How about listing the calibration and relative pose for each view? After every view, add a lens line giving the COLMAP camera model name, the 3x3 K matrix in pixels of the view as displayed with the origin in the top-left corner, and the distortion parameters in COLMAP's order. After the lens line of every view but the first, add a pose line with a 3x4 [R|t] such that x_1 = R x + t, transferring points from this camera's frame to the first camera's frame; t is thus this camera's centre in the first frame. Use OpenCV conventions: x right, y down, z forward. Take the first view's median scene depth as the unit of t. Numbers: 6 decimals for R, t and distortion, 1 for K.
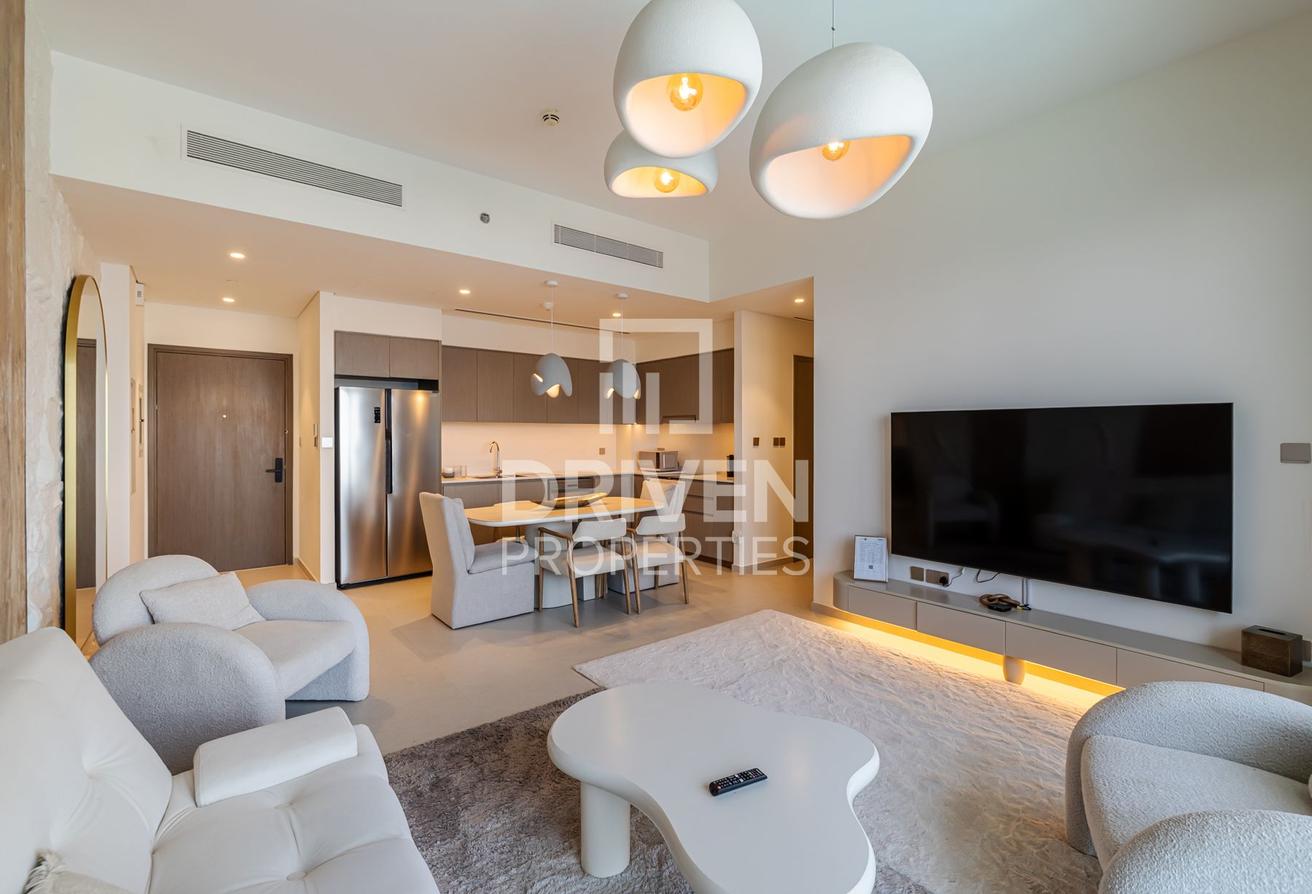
lens RADIAL K [[566.2, 0, 658.0], [0, 566.2, 445.3], [0, 0, 1]] dist [-0.002067, -0.000214]
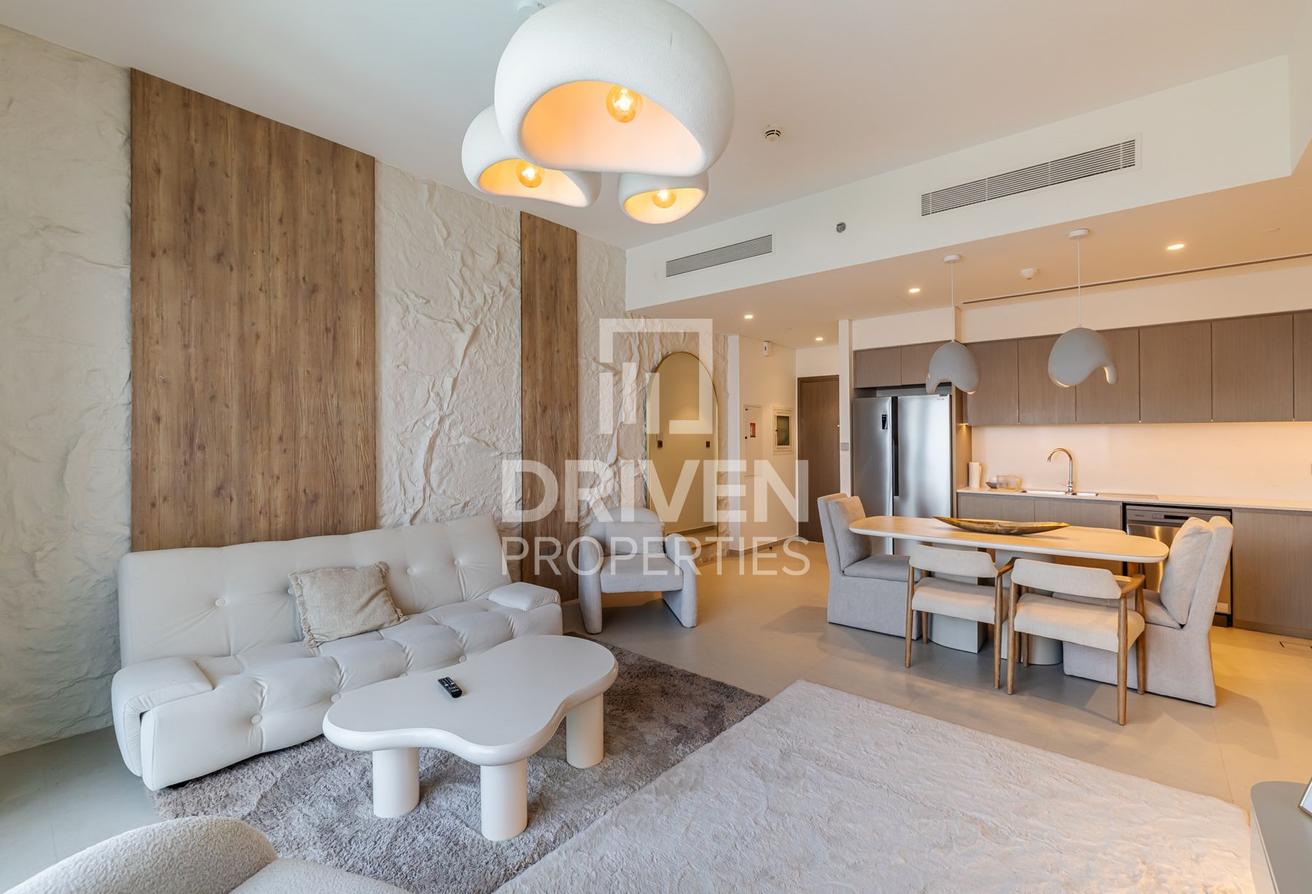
lens RADIAL K [[566.2, 0, 658.0], [0, 566.2, 445.3], [0, 0, 1]] dist [-0.002067, -0.000214]
pose [[0.196506, 0.008709, -0.980464, 0.548917], [-0.019370, 0.999800, 0.004999, -0.005868], [0.980311, 0.018009, 0.196635, 0.417202]]
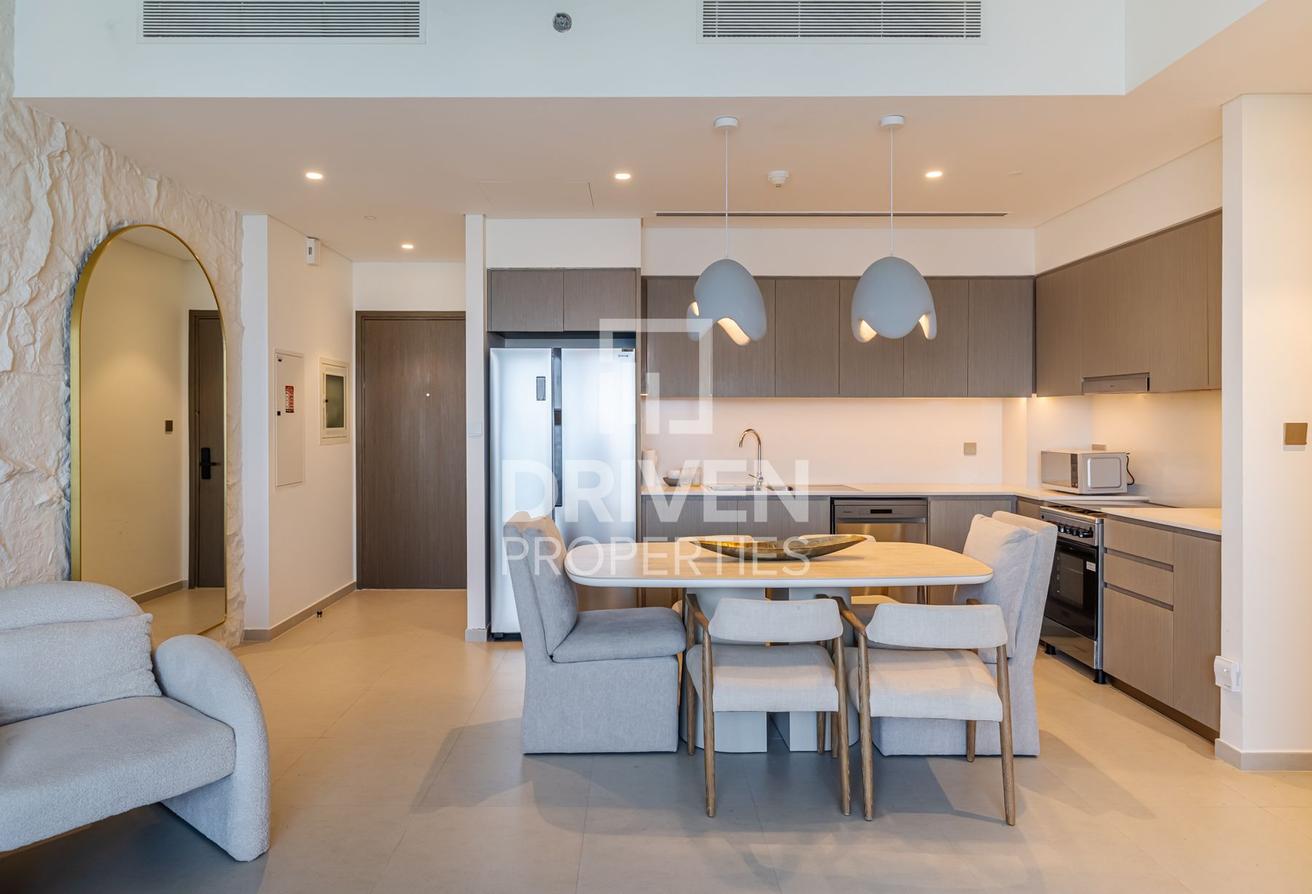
lens RADIAL K [[789.1, 0, 637.6], [0, 789.1, 424.4], [0, 0, 1]] dist [-0.001934, 0.000992]
pose [[0.782578, 0.003356, -0.622544, 0.201834], [-0.011552, 0.999892, -0.009131, -0.003375], [0.622446, 0.014338, 0.782532, 0.390055]]
